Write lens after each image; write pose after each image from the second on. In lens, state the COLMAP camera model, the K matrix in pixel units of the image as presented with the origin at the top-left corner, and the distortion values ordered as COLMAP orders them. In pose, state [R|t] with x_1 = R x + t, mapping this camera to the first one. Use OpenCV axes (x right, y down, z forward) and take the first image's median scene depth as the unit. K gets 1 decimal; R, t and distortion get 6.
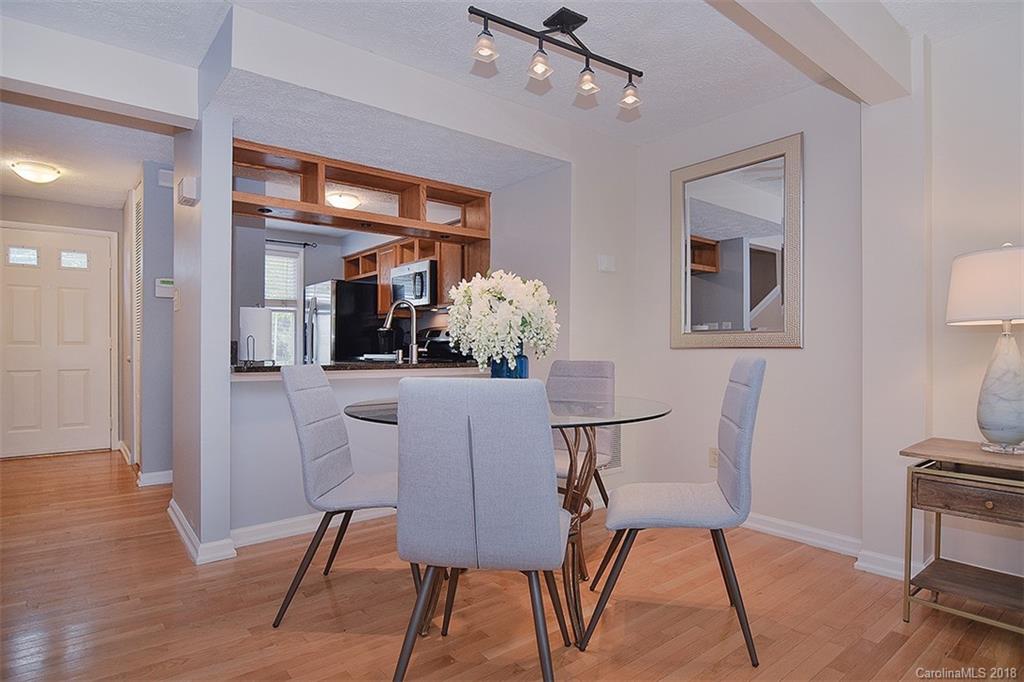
lens RADIAL K [[551.3, 0, 505.7], [0, 551.3, 339.3], [0, 0, 1]] dist [-0.014301, -0.001015]
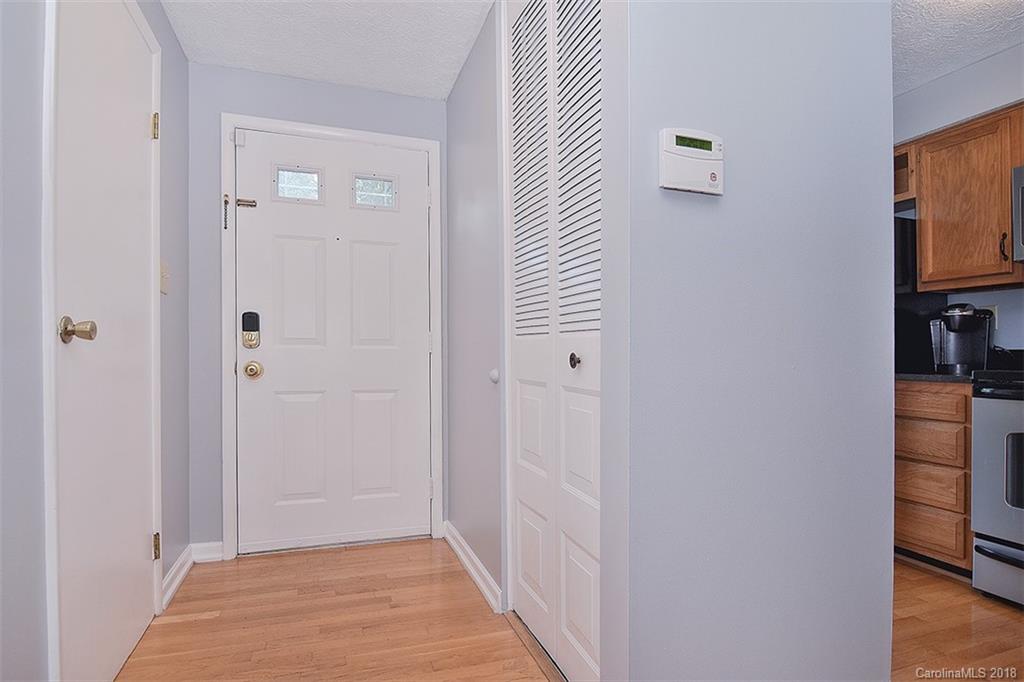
lens RADIAL K [[551.3, 0, 517.1], [0, 551.3, 345.2], [0, 0, 1]] dist [-0.014301, -0.001015]
pose [[0.944083, -0.000622, -0.329707, -0.482516], [0.003267, 0.999967, 0.007469, 0.006195], [0.329692, -0.008129, 0.944054, 0.535011]]
